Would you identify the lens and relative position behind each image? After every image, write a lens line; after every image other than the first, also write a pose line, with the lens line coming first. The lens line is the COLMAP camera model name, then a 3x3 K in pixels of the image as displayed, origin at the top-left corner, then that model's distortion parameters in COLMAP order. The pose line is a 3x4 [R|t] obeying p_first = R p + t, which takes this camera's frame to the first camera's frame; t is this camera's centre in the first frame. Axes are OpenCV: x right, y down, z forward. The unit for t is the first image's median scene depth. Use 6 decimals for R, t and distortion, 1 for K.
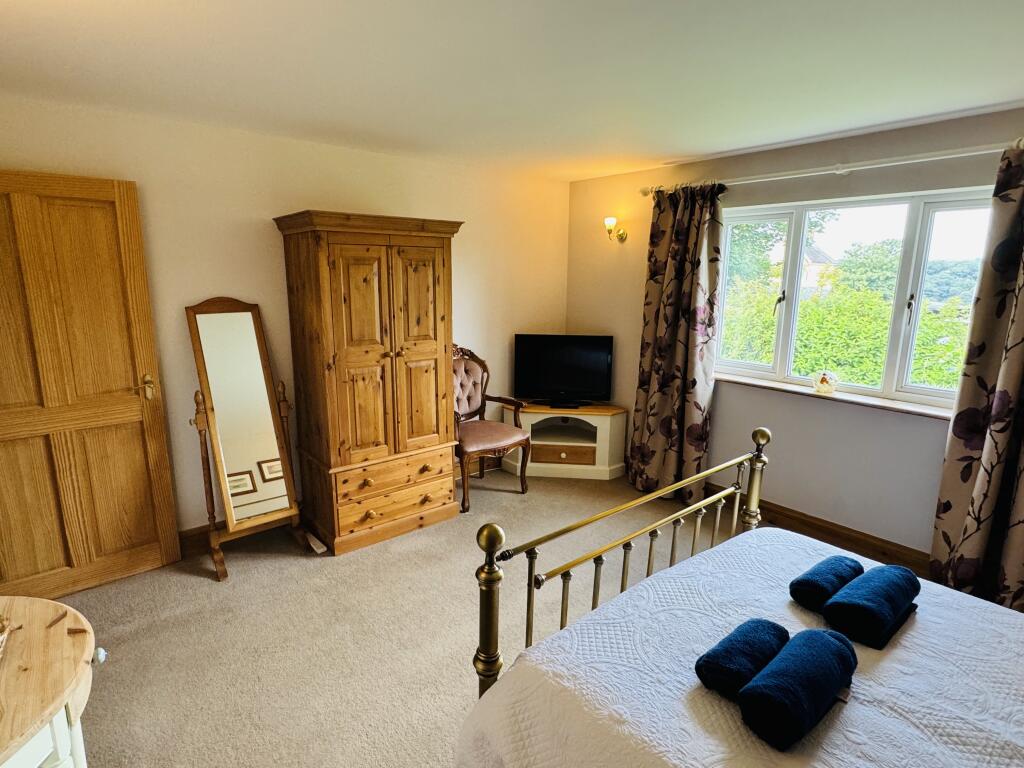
lens RADIAL K [[544.3, 0, 509.8], [0, 544.3, 382.2], [0, 0, 1]] dist [-0.002762, -0.000776]
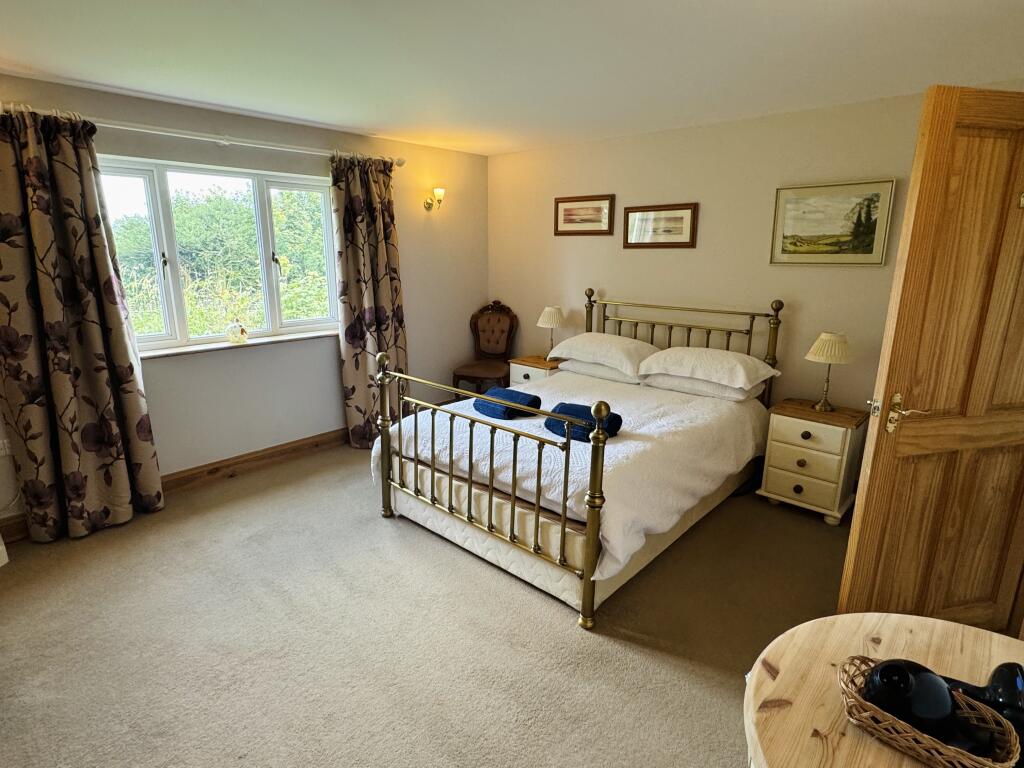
lens RADIAL K [[544.3, 0, 509.8], [0, 544.3, 382.2], [0, 0, 1]] dist [-0.002762, -0.000776]
pose [[-0.142848, -0.246886, 0.958458, -0.550120], [0.192627, 0.942937, 0.271597, -0.093321], [-0.970819, 0.223422, -0.087140, 0.525875]]
